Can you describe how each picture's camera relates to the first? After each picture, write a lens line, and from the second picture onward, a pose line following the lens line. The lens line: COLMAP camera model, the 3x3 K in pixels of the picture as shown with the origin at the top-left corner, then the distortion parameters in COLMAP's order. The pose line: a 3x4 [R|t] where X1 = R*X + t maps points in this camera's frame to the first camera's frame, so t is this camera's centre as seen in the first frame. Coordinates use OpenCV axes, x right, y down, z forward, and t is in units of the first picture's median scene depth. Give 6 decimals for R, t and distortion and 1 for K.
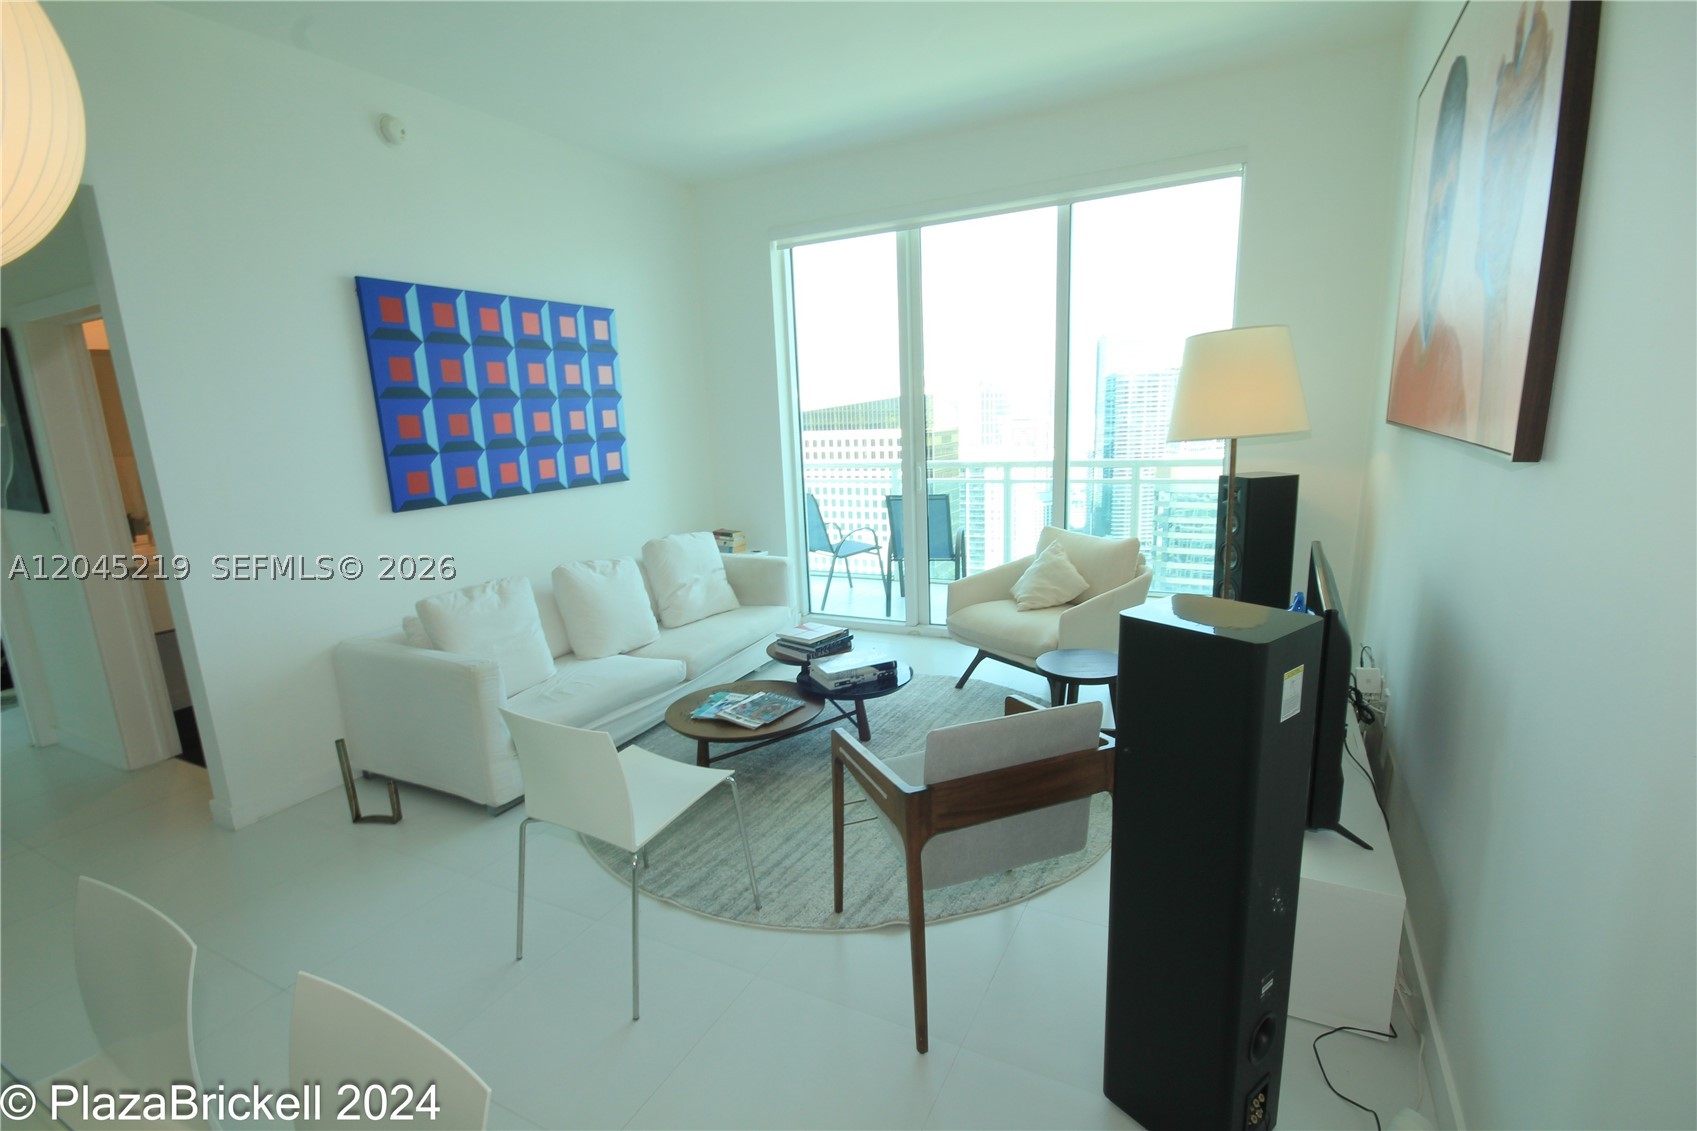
lens RADIAL K [[784.3, 0, 853.1], [0, 784.3, 576.8], [0, 0, 1]] dist [0.005588, -0.007348]
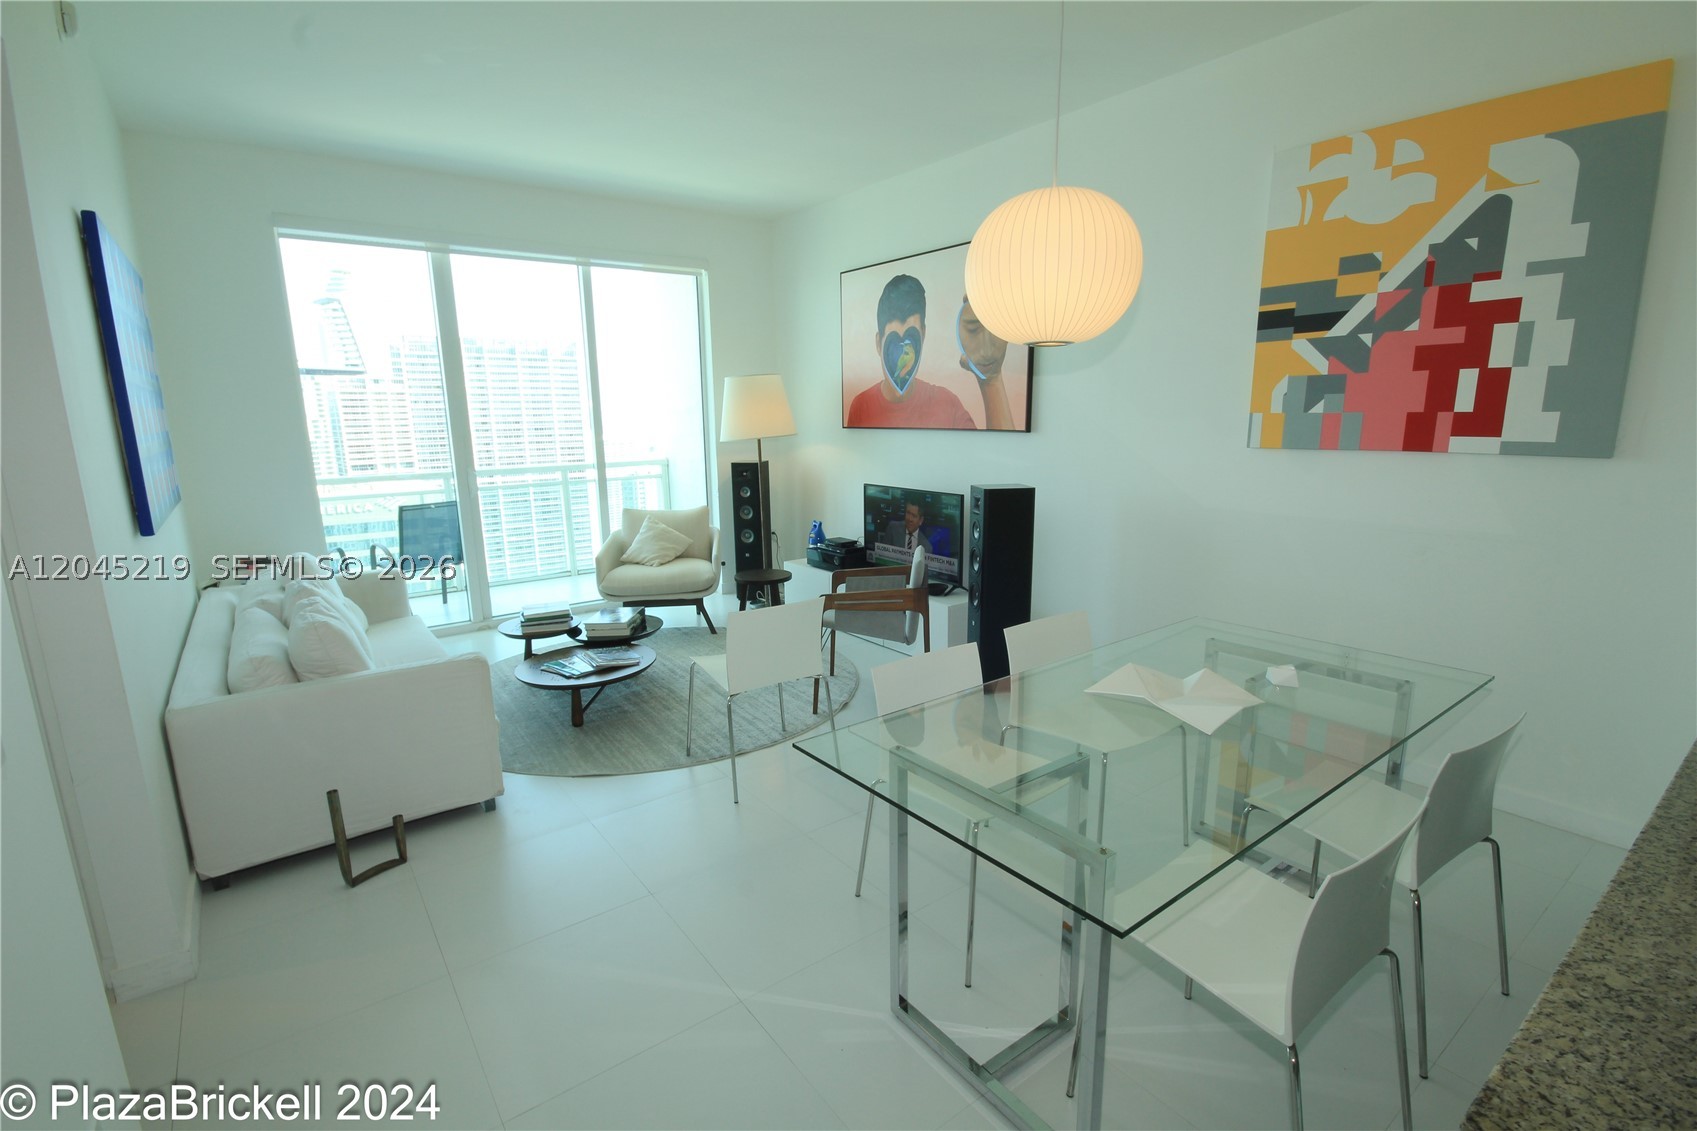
lens RADIAL K [[784.3, 0, 854.5], [0, 784.3, 579.2], [0, 0, 1]] dist [0.005588, -0.007348]
pose [[0.432850, -0.155074, 0.888028, -0.823085], [0.185318, 0.979360, 0.080694, 0.017994], [-0.882212, 0.129639, 0.452654, 0.081378]]
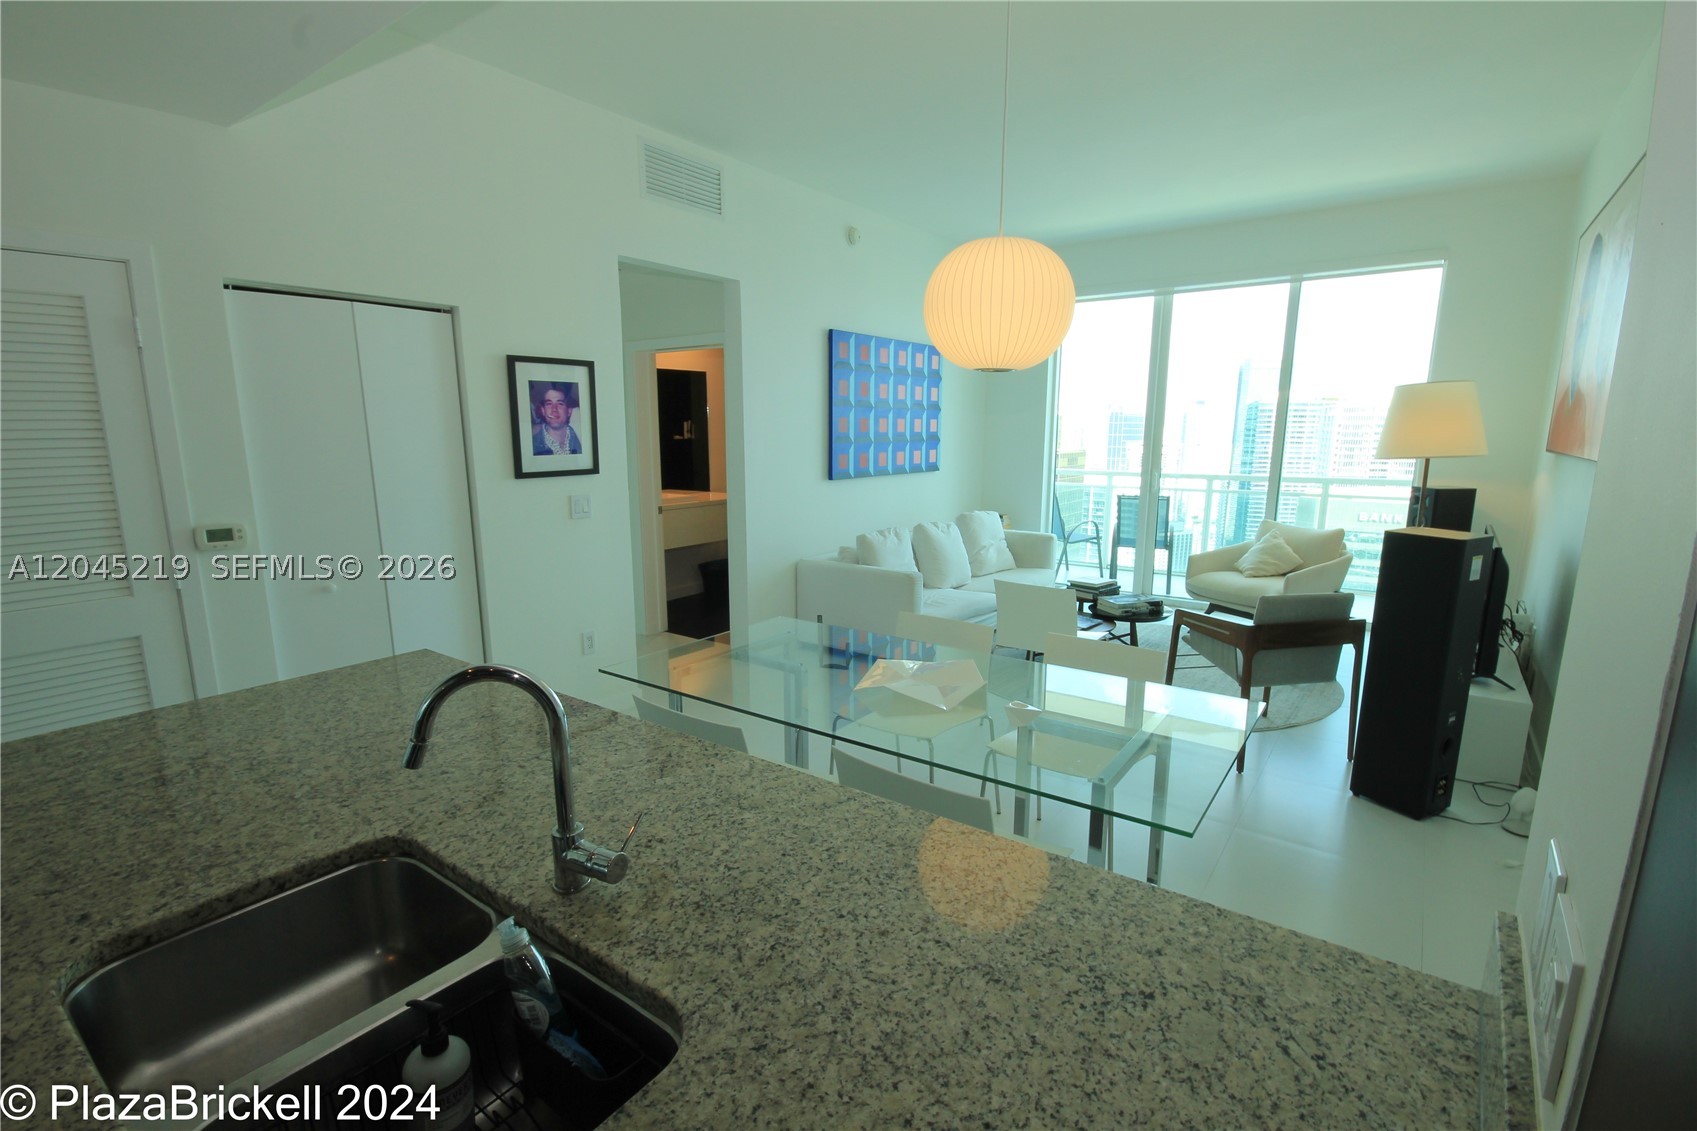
lens RADIAL K [[784.3, 0, 854.9], [0, 784.3, 575.3], [0, 0, 1]] dist [0.005588, -0.007348]
pose [[0.987834, 0.069943, -0.138894, -0.267599], [-0.072779, 0.997229, -0.015437, 0.107850], [0.137429, 0.025358, 0.990187, -0.443728]]
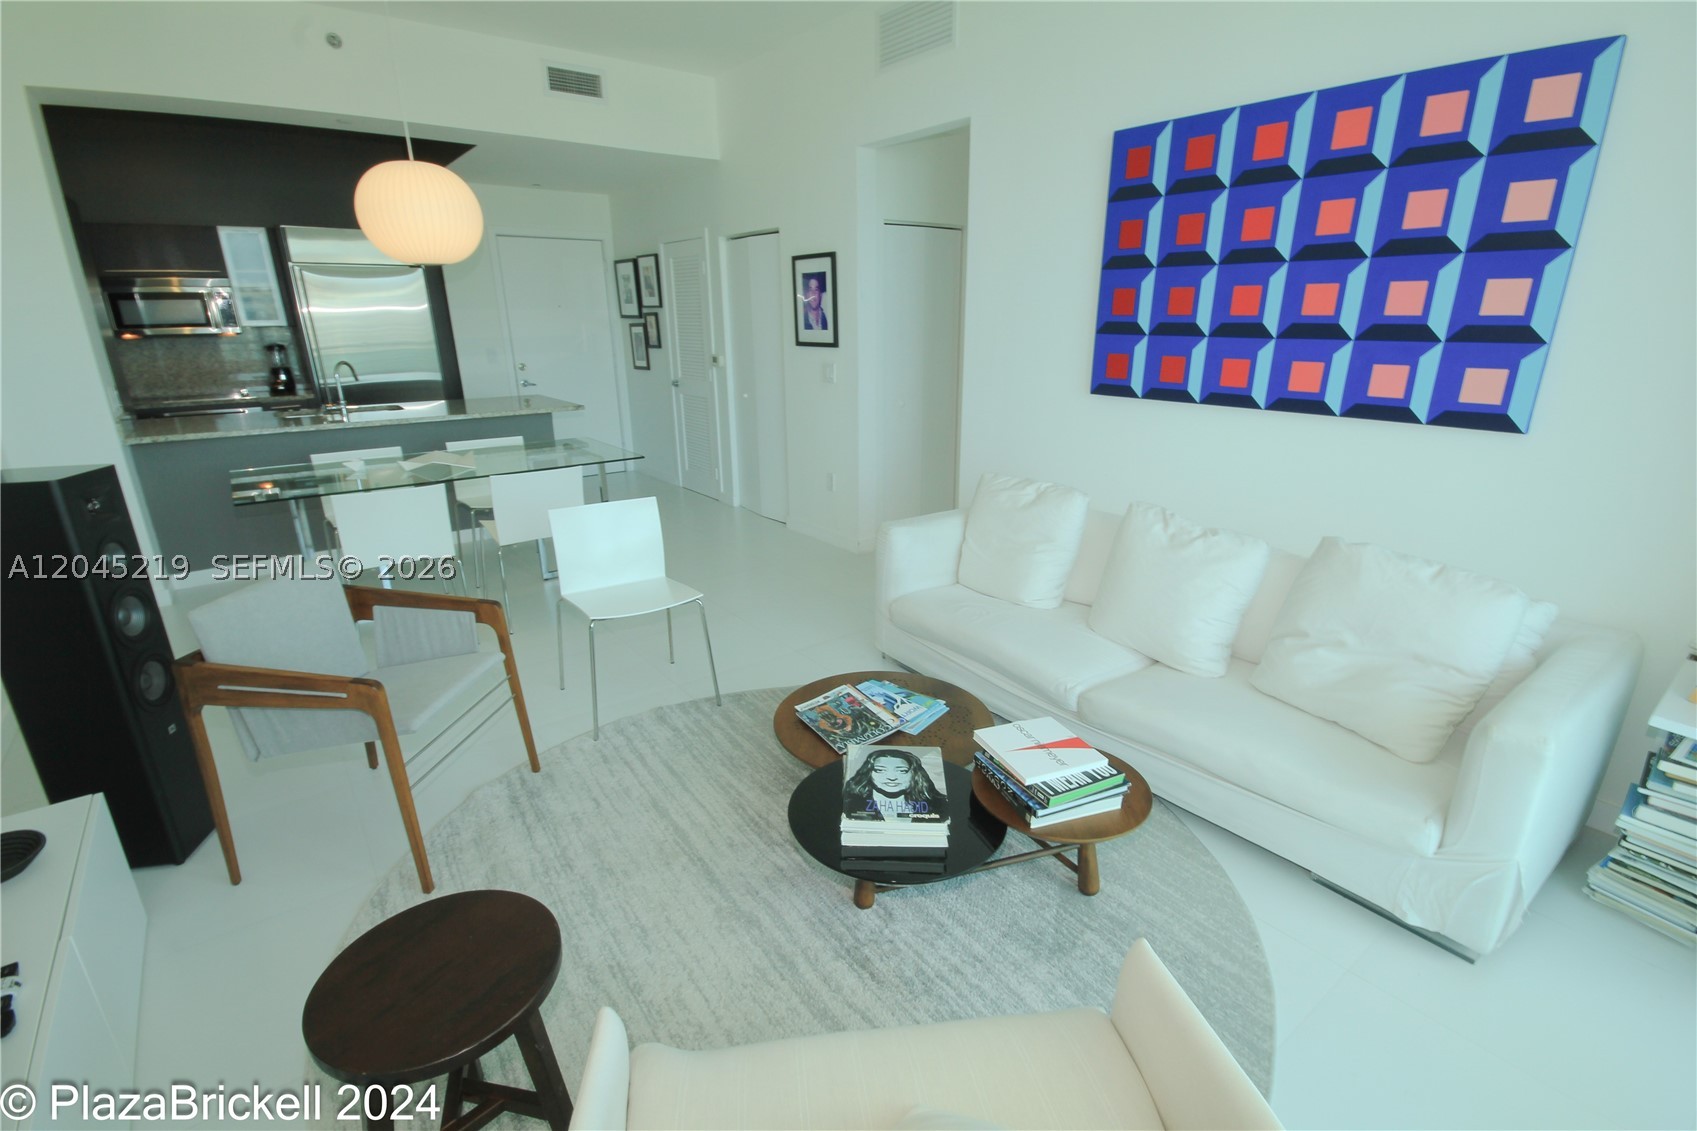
lens RADIAL K [[784.3, 0, 852.5], [0, 784.3, 578.1], [0, 0, 1]] dist [0.005588, -0.007348]
pose [[-0.429522, 0.330727, -0.840316, 0.368035], [-0.168226, 0.884933, 0.434274, -0.215846], [0.887249, 0.327893, -0.324462, 0.970876]]
